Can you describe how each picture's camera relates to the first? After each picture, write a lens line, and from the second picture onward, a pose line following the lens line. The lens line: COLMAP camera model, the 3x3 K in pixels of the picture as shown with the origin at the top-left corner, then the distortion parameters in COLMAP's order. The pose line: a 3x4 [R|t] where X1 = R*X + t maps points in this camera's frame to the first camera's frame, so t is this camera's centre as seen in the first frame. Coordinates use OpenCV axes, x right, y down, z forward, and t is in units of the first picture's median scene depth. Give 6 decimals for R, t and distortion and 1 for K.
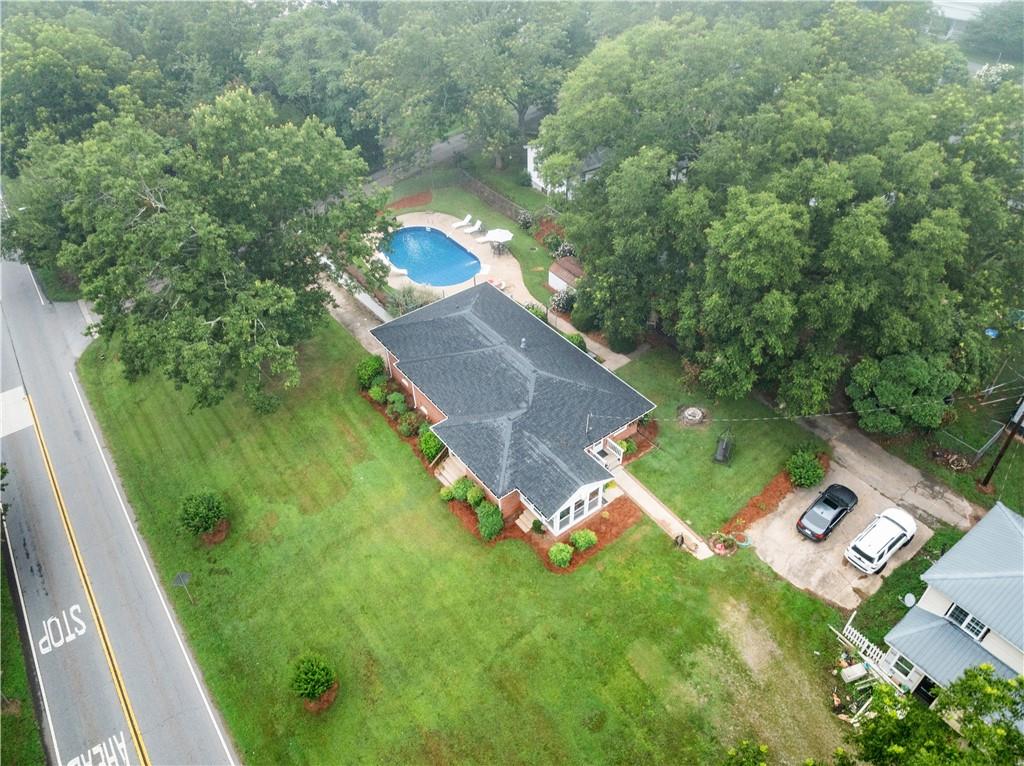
lens RADIAL K [[725.1, 0, 518.1], [0, 725.1, 388.1], [0, 0, 1]] dist [-0.044162, -0.003380]
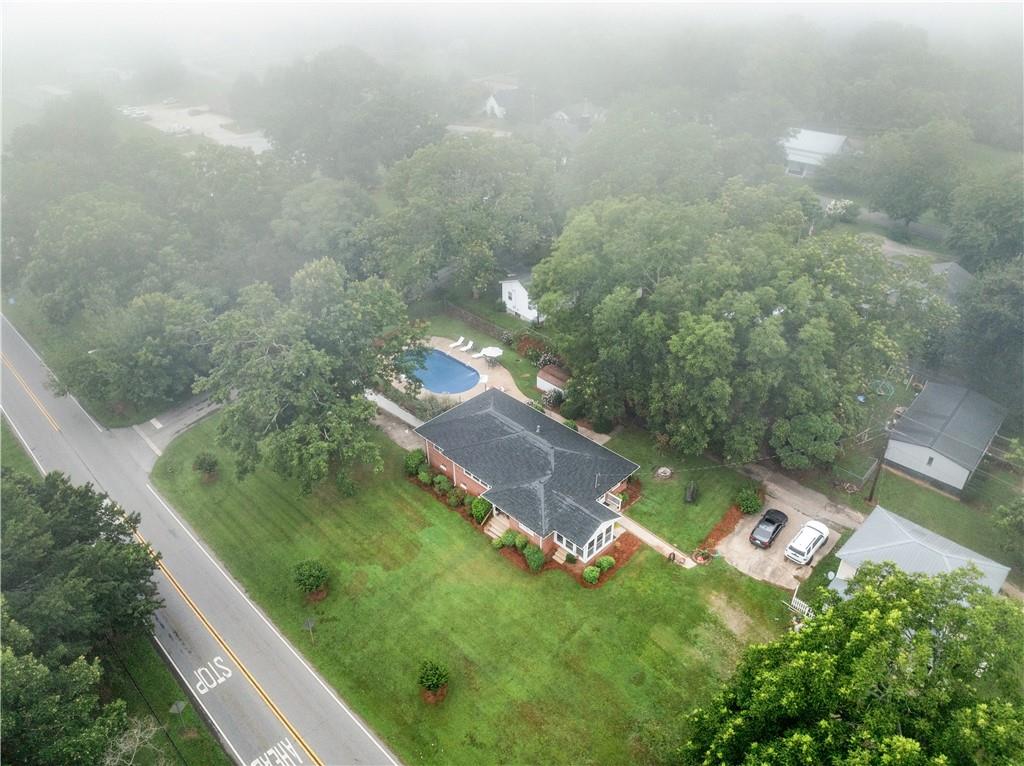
lens RADIAL K [[725.1, 0, 518.1], [0, 725.1, 388.1], [0, 0, 1]] dist [-0.044162, -0.003380]
pose [[0.990101, -0.065491, 0.124143, -0.219042], [0.083163, 0.986224, -0.142991, 0.059868], [-0.113068, 0.151899, 0.981907, -0.386291]]
